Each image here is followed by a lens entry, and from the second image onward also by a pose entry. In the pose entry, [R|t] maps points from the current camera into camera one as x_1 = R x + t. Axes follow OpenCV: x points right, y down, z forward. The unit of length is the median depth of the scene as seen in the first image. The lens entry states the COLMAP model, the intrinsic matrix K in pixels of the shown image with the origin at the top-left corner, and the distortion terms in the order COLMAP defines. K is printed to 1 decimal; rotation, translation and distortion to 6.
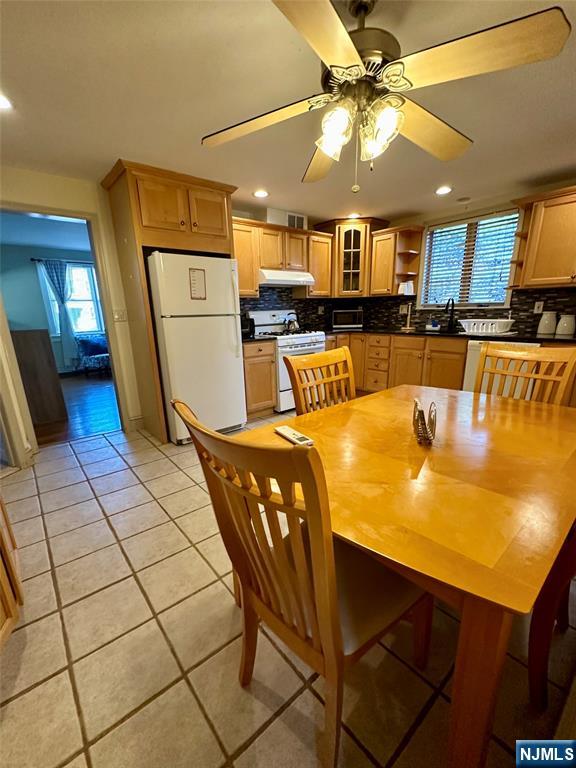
lens RADIAL K [[307.1, 0, 295.1], [0, 307.1, 389.3], [0, 0, 1]] dist [0.001893, 0.000713]
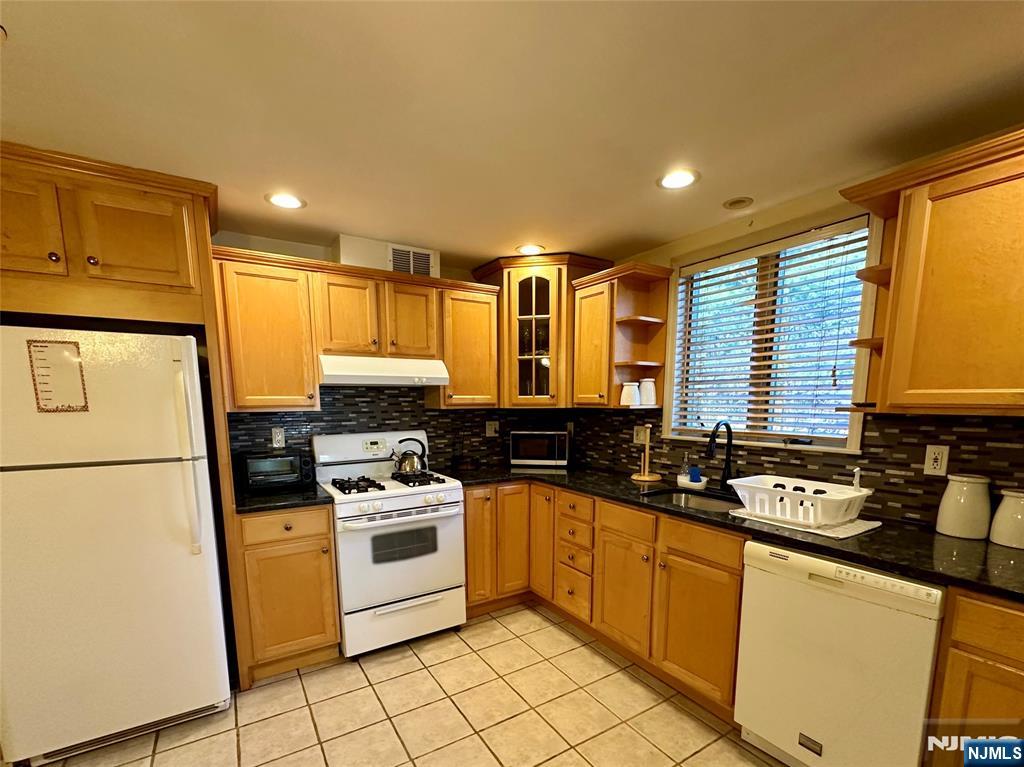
lens RADIAL K [[469.5, 0, 520.5], [0, 469.5, 472.1], [0, 0, 1]] dist [-0.004053, -0.001275]
pose [[0.996035, 0.024683, -0.085473, 0.265576], [-0.034012, 0.993407, -0.109477, -0.135471], [0.082207, 0.111950, 0.990308, 0.312898]]
